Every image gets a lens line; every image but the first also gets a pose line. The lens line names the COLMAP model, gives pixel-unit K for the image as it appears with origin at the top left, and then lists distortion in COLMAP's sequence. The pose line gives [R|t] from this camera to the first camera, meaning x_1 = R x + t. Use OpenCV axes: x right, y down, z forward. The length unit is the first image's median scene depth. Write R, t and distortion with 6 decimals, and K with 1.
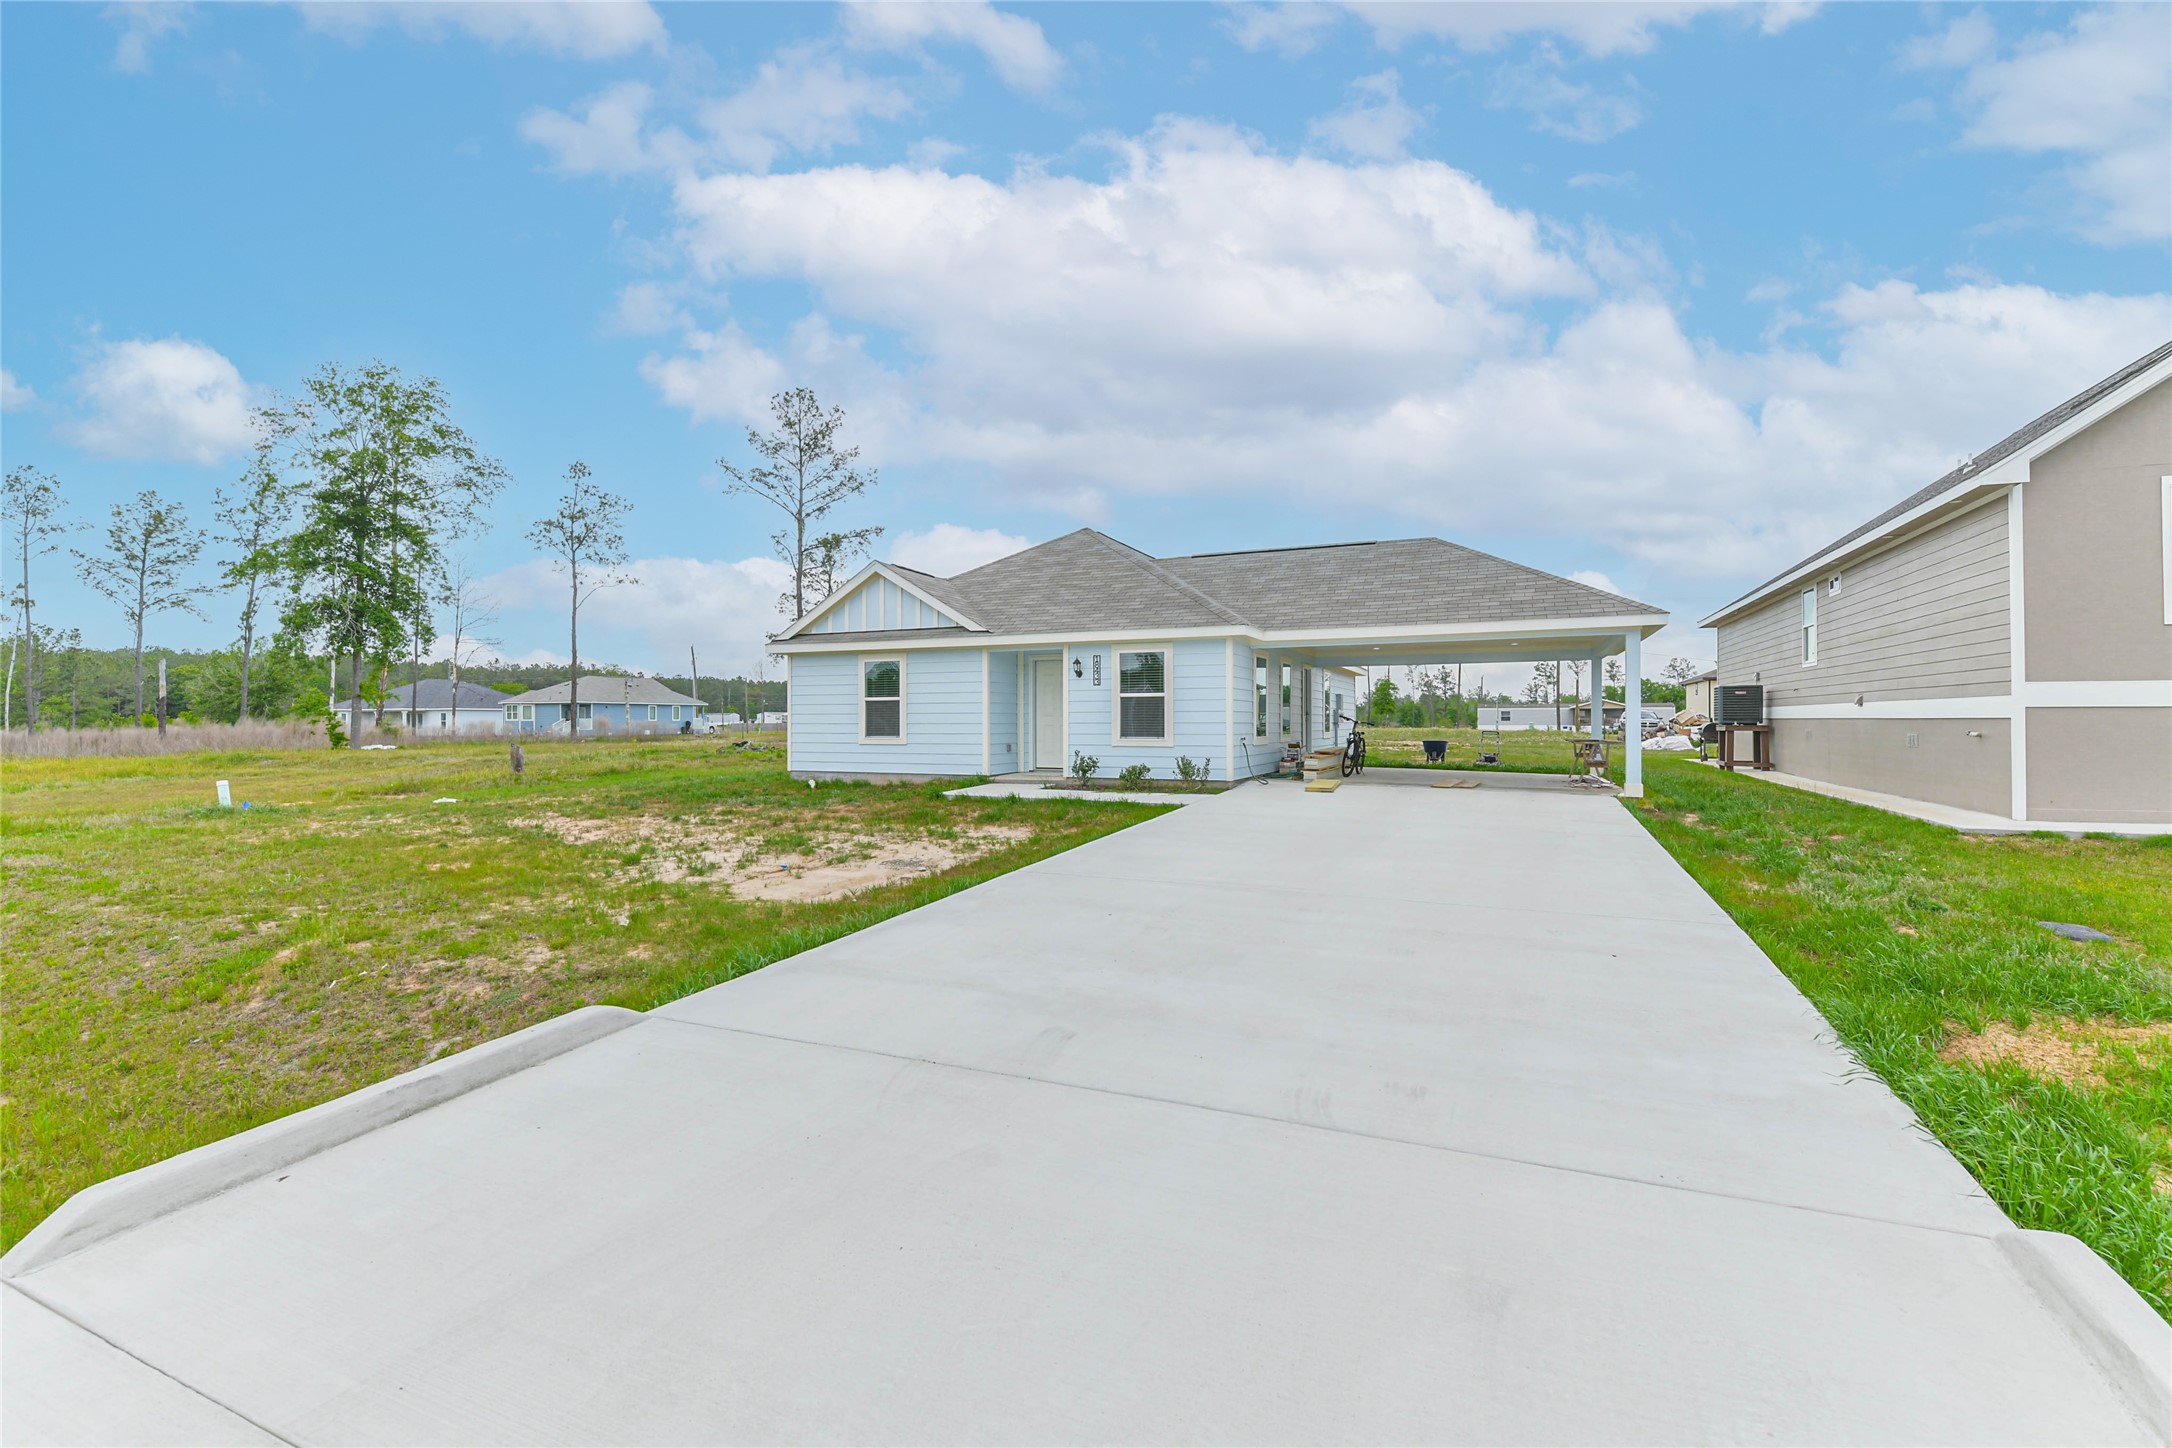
lens RADIAL K [[936.5, 0, 1084.7], [0, 936.5, 720.8], [0, 0, 1]] dist [0.057879, -0.019717]
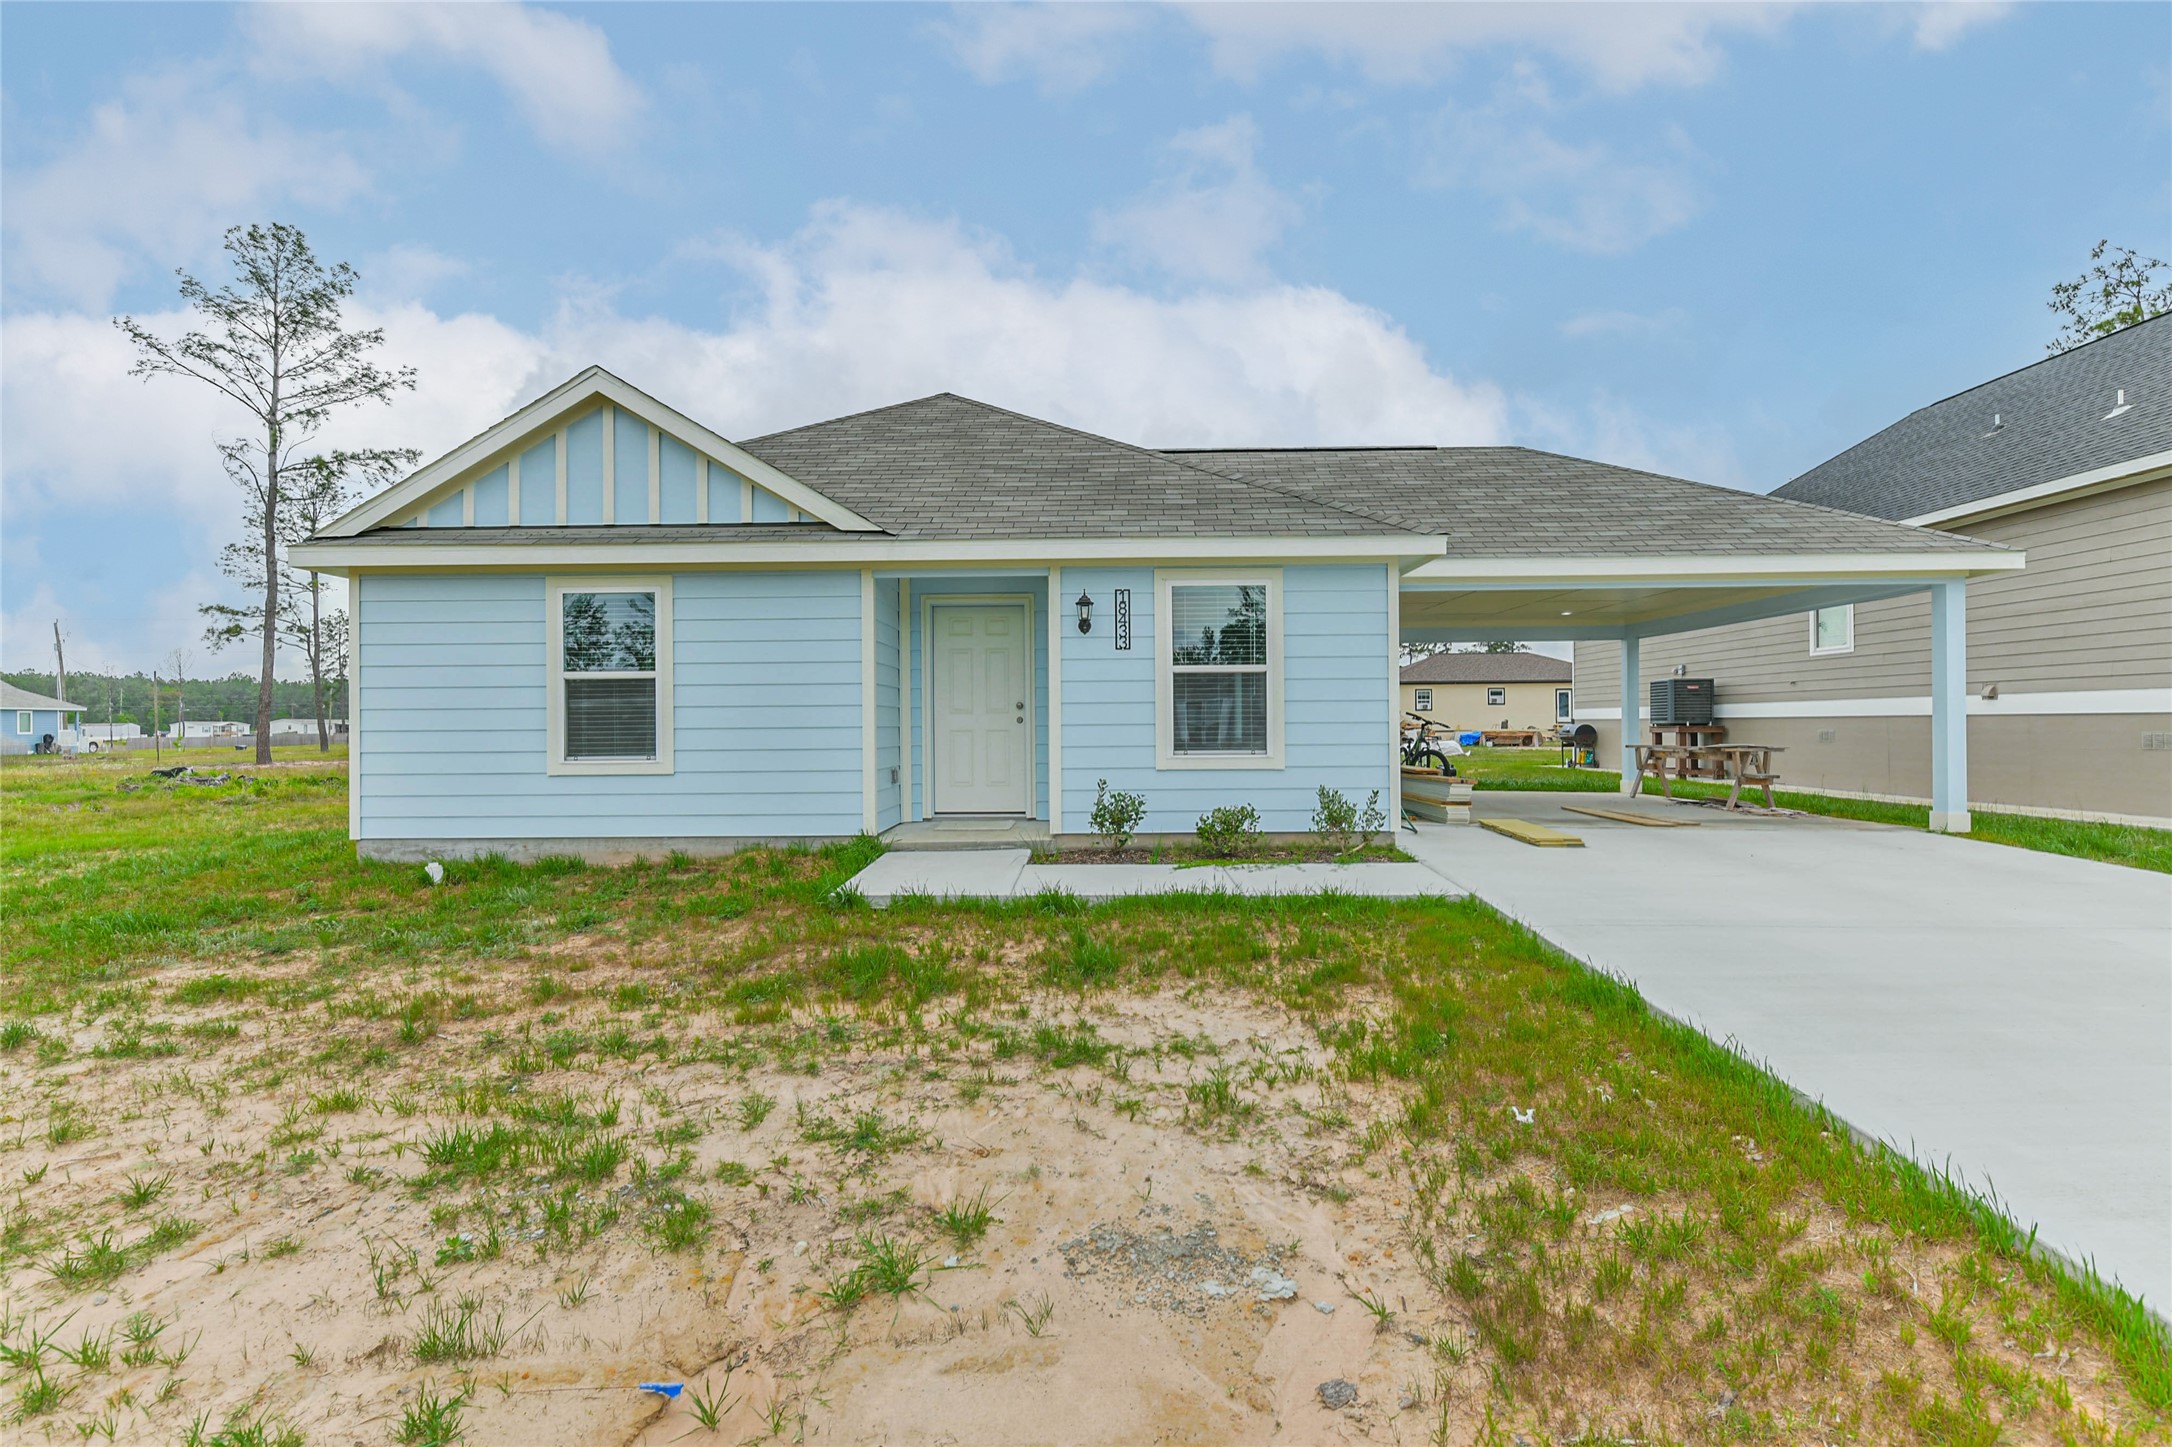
lens RADIAL K [[1010.8, 0, 1094.2], [0, 1010.8, 717.3], [0, 0, 1]] dist [-0.005328, -0.002372]
pose [[0.917036, -0.000579, 0.398804, -0.185288], [0.005697, 0.999916, -0.011649, 0.004335], [-0.398763, 0.012954, 0.916962, 0.435179]]
